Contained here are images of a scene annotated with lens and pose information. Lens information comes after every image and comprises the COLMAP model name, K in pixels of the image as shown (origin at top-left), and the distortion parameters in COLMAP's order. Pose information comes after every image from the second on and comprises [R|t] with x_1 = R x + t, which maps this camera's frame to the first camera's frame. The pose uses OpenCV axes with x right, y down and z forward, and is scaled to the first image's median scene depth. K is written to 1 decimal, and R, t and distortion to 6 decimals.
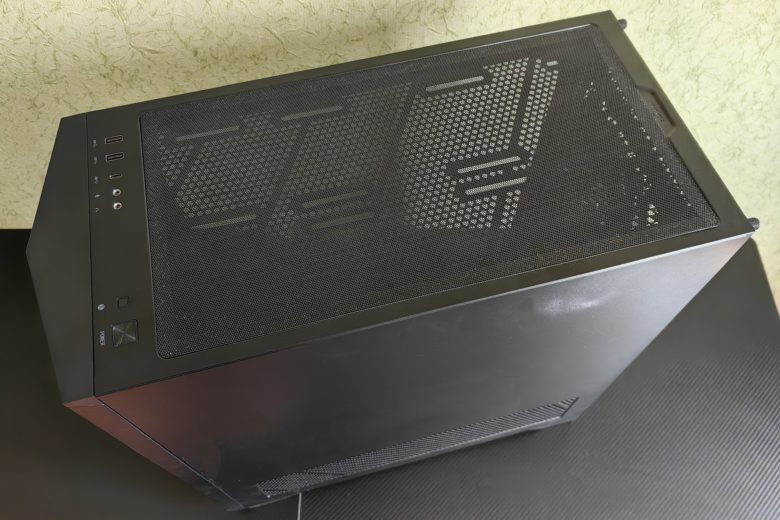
lens RADIAL K [[633.5, 0, 390.0], [0, 633.5, 260.0], [0, 0, 1]] dist [-0.005047, 0.001846]
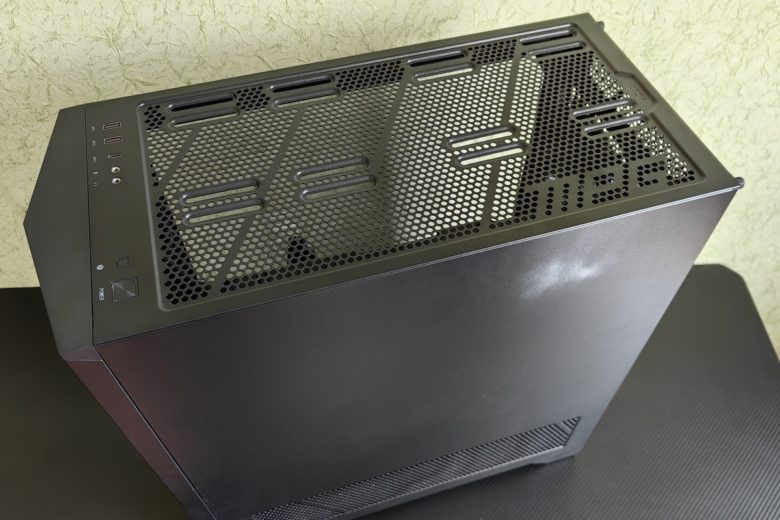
lens RADIAL K [[643.5, 0, 399.1], [0, 643.5, 299.1], [0, 0, 1]] dist [-0.002021, -0.004278]
pose [[0.998946, -0.030369, 0.034421, -0.015384], [0.033843, 0.993865, -0.105293, 0.147396], [-0.031013, 0.106347, 0.993845, -0.005273]]
